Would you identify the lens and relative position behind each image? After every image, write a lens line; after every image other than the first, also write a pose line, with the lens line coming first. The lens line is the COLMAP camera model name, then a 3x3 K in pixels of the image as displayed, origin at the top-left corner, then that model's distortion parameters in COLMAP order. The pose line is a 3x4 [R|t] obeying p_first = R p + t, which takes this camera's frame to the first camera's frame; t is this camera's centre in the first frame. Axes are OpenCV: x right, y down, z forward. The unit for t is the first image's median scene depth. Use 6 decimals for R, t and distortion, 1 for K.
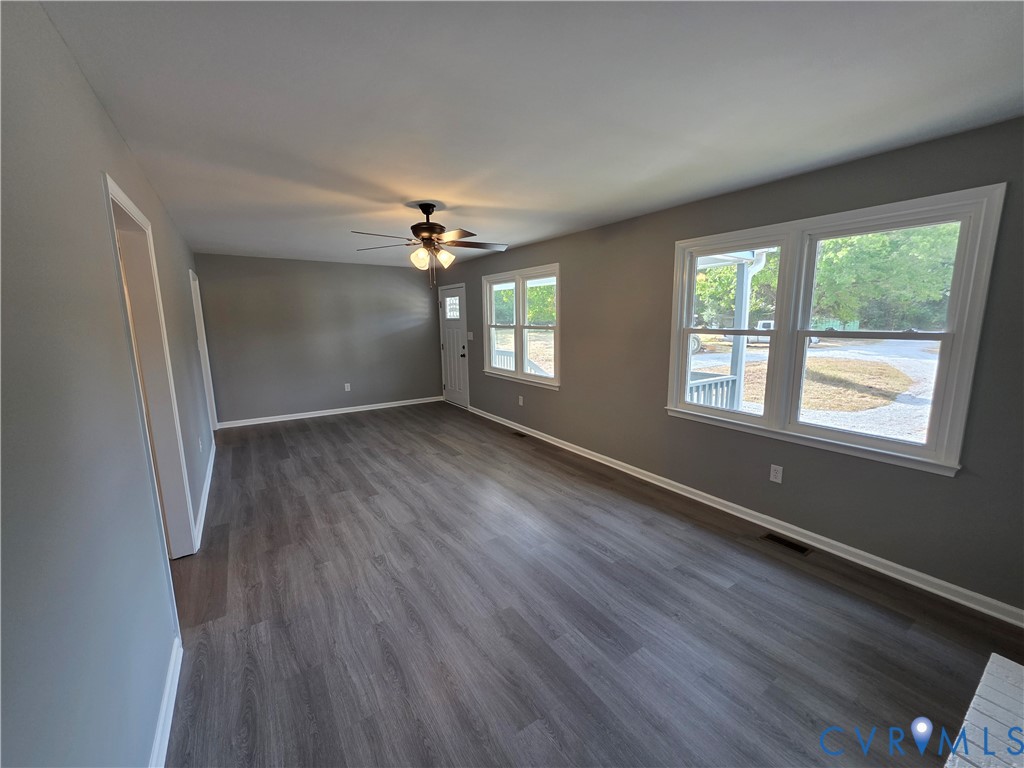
lens RADIAL K [[426.5, 0, 512.0], [0, 426.5, 384.0], [0, 0, 1]] dist [-0.000401, 0.007851]
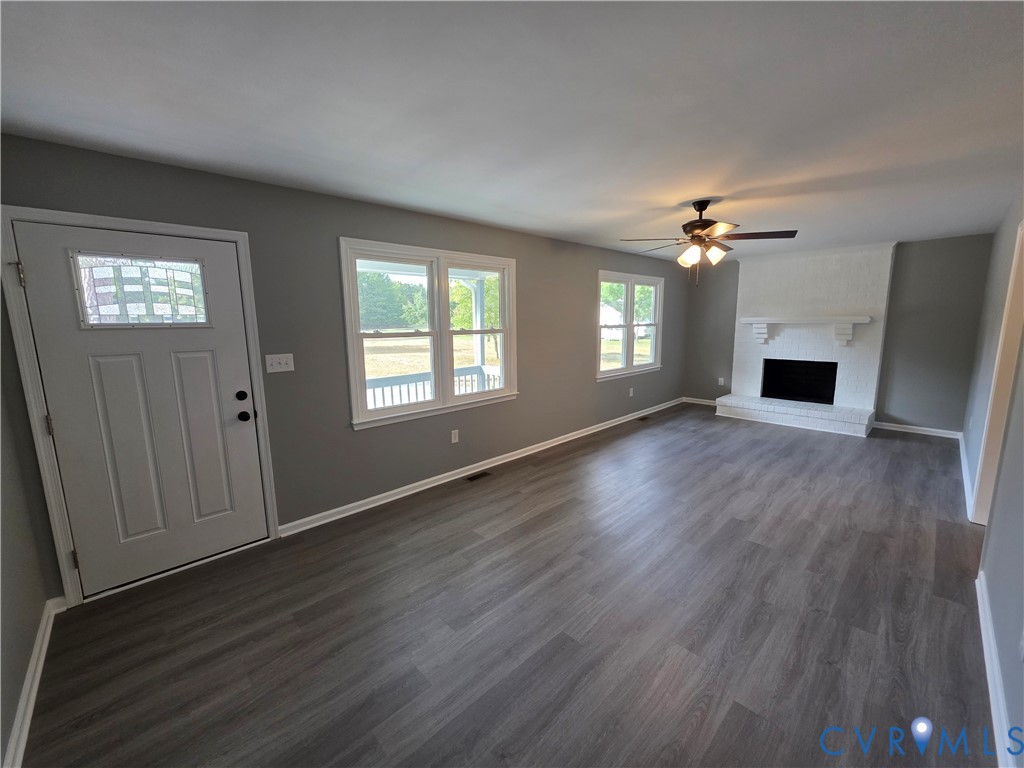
lens RADIAL K [[426.5, 0, 512.0], [0, 426.5, 384.0], [0, 0, 1]] dist [-0.000401, 0.007851]
pose [[-0.215137, -0.140085, 0.966484, -0.957636], [0.160682, 0.971093, 0.176521, -0.221203], [-0.963274, 0.193273, -0.186409, 1.445098]]
